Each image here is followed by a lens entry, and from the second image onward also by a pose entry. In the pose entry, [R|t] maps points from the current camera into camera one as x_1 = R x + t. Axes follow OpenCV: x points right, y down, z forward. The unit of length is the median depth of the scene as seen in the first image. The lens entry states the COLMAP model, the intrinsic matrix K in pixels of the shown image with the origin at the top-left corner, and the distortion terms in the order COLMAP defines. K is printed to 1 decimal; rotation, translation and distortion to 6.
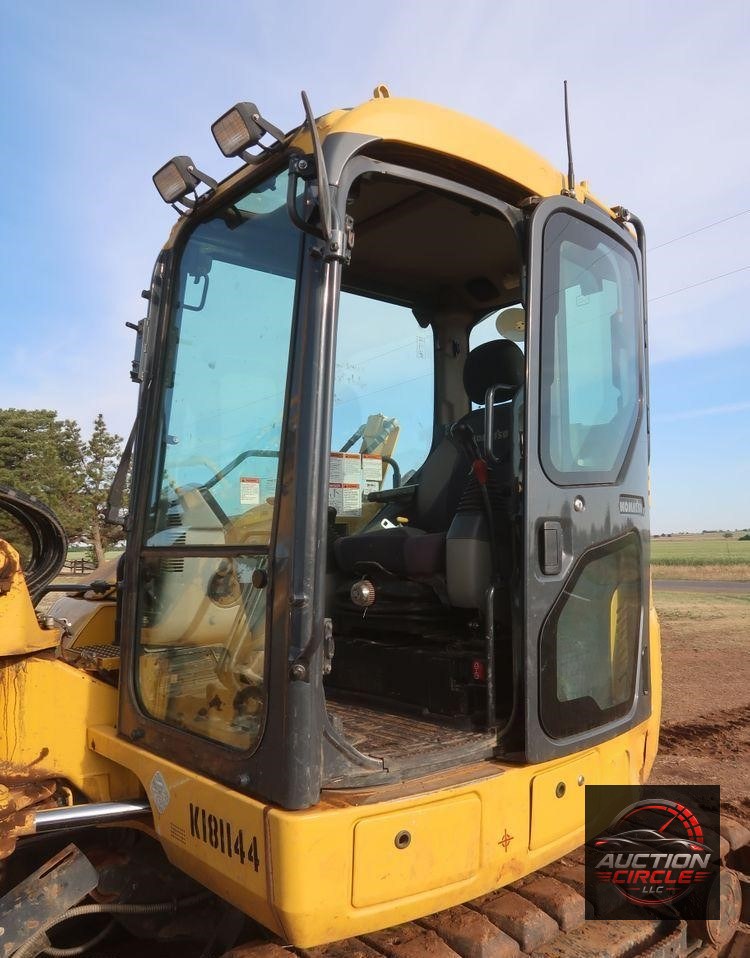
lens RADIAL K [[763.6, 0, 373.6], [0, 763.6, 499.5], [0, 0, 1]] dist [-0.036839, 0.014094]
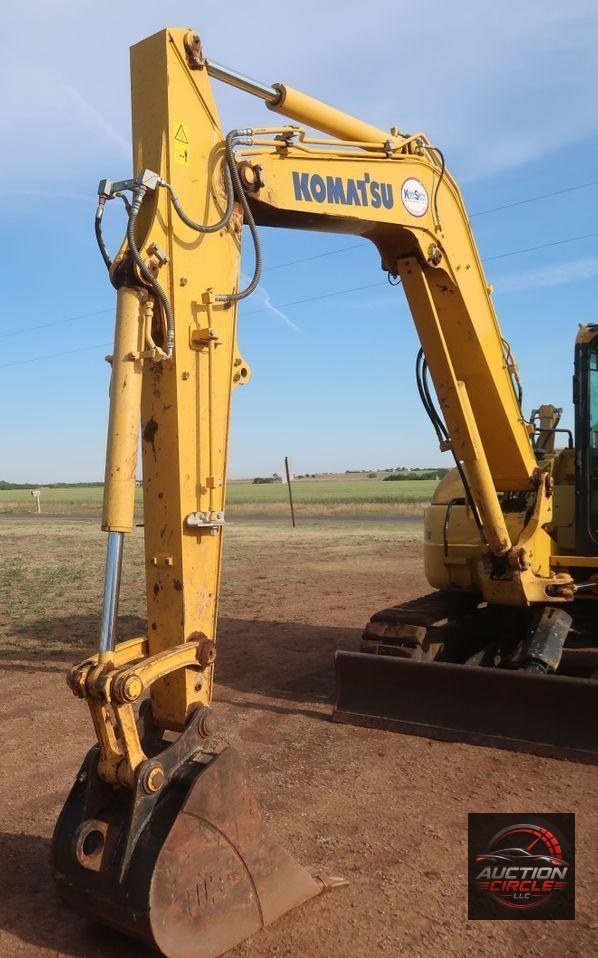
lens RADIAL K [[838.7, 0, 171.8], [0, 838.7, 479.6], [0, 0, 1]] dist [-0.045758, 0.001423]
pose [[0.981920, -0.003336, 0.189269, -1.943632], [-0.005703, 0.998870, 0.047191, -0.037449], [-0.189213, -0.047417, 0.980791, -1.193278]]
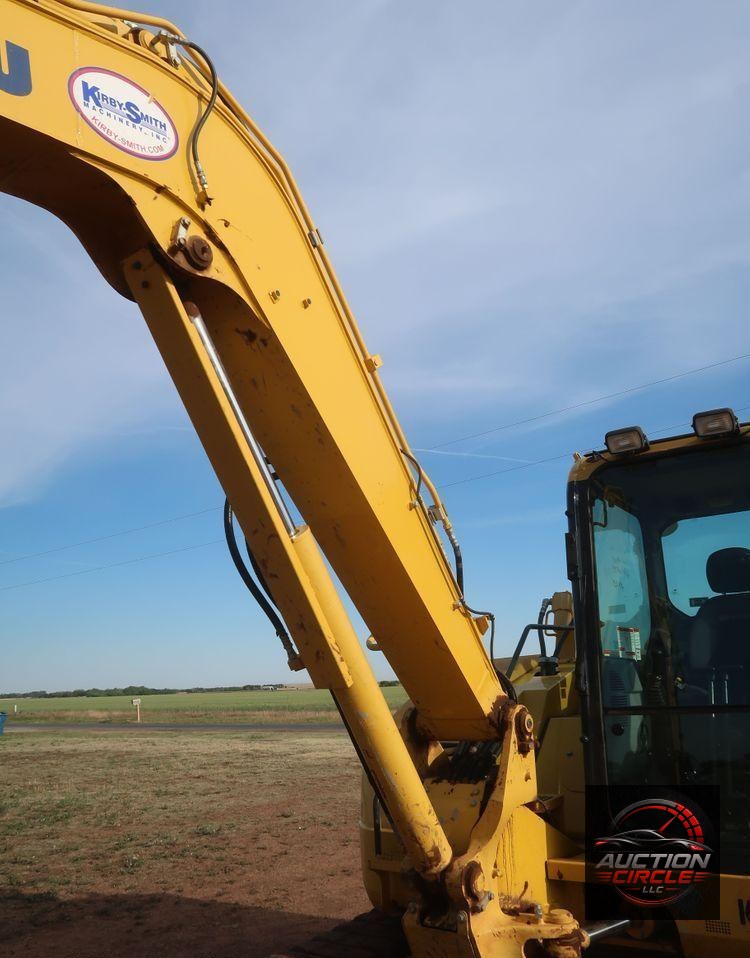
lens RADIAL K [[763.6, 0, 373.6], [0, 763.6, 499.5], [0, 0, 1]] dist [-0.036839, 0.014094]
pose [[0.961632, 0.049089, 0.269914, -1.002018], [0.002589, 0.982193, -0.187856, -0.043541], [-0.274329, 0.181348, 0.944382, -0.181604]]
